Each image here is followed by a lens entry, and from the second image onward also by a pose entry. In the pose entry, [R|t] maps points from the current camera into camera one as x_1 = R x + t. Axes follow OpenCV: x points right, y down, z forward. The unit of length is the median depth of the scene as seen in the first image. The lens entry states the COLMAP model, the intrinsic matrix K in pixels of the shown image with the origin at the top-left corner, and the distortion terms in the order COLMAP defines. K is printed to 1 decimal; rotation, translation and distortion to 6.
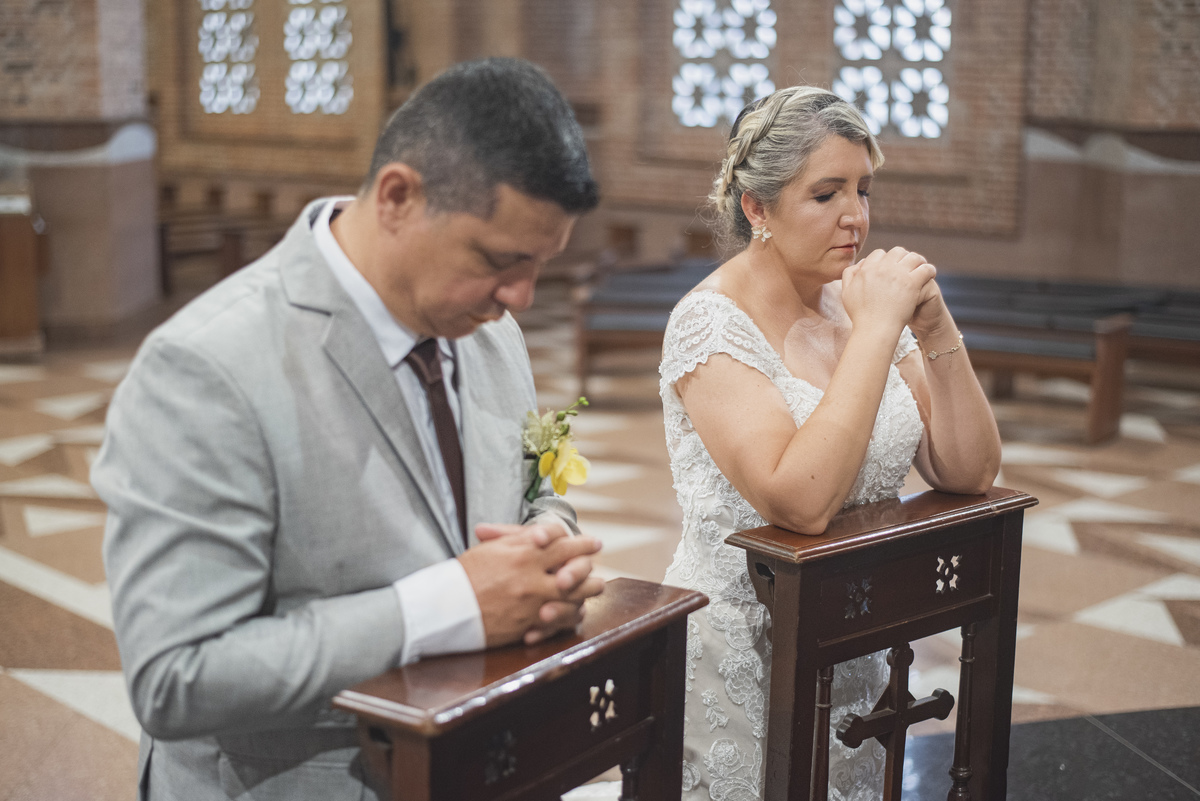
lens RADIAL K [[1809.1, 0, 601.1], [0, 1809.1, 398.7], [0, 0, 1]] dist [-0.027410, -0.055329]
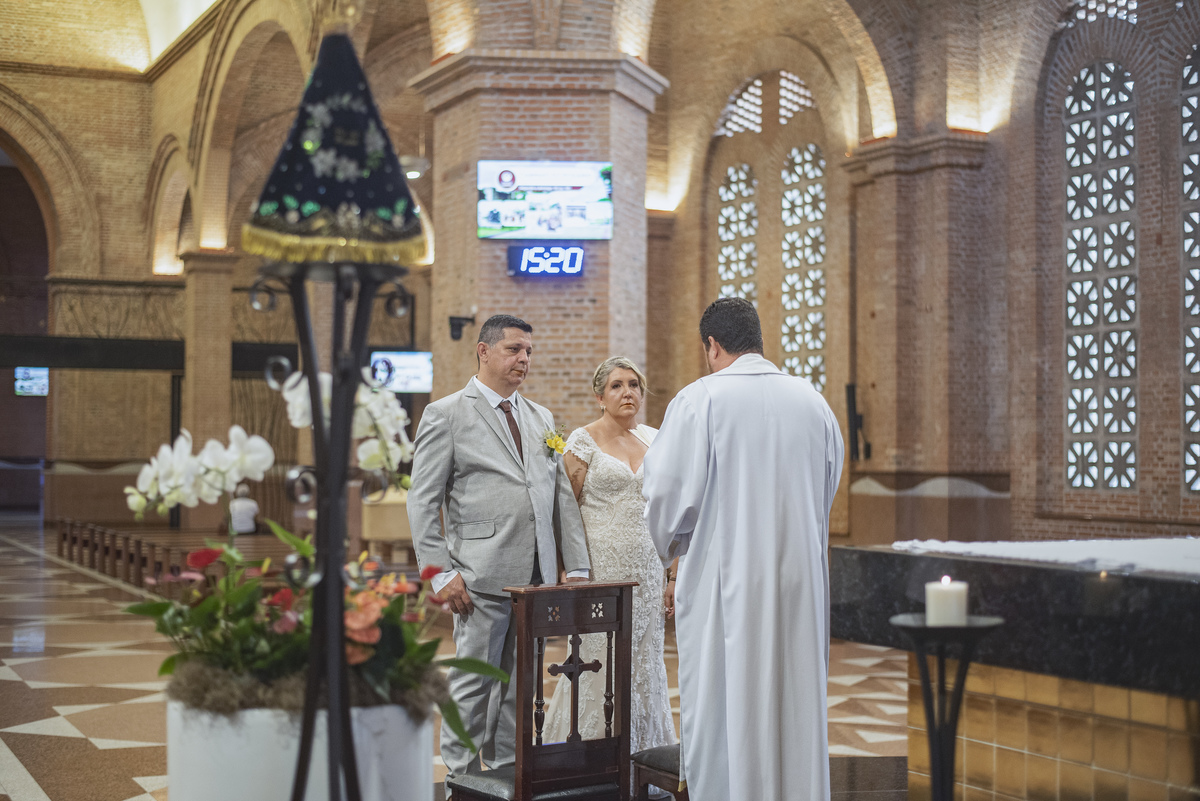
lens RADIAL K [[1731.6, 0, 619.0], [0, 1731.6, 402.0], [0, 0, 1]] dist [-0.113315, 0.078364]
pose [[0.953802, -0.011554, -0.300215, 0.786030], [-0.051654, 0.978074, -0.201752, 0.347108], [0.295963, 0.207939, 0.932291, -1.564605]]
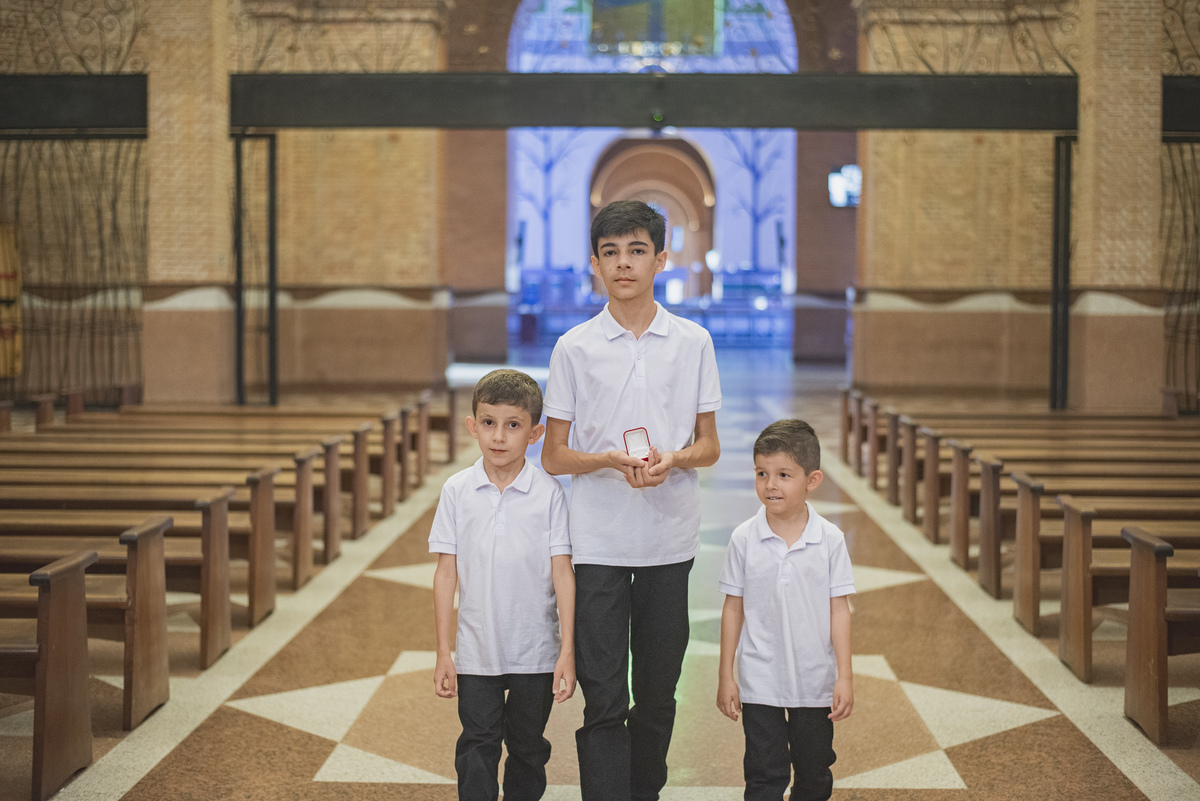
lens RADIAL K [[1748.4, 0, 602.6], [0, 1748.4, 403.1], [0, 0, 1]] dist [-0.093063, 0.009544]
pose [[0.695583, 0.039963, -0.717334, -2.779187], [-0.130131, 0.988945, -0.071090, -0.482480], [0.706563, 0.142796, 0.693093, 3.856721]]
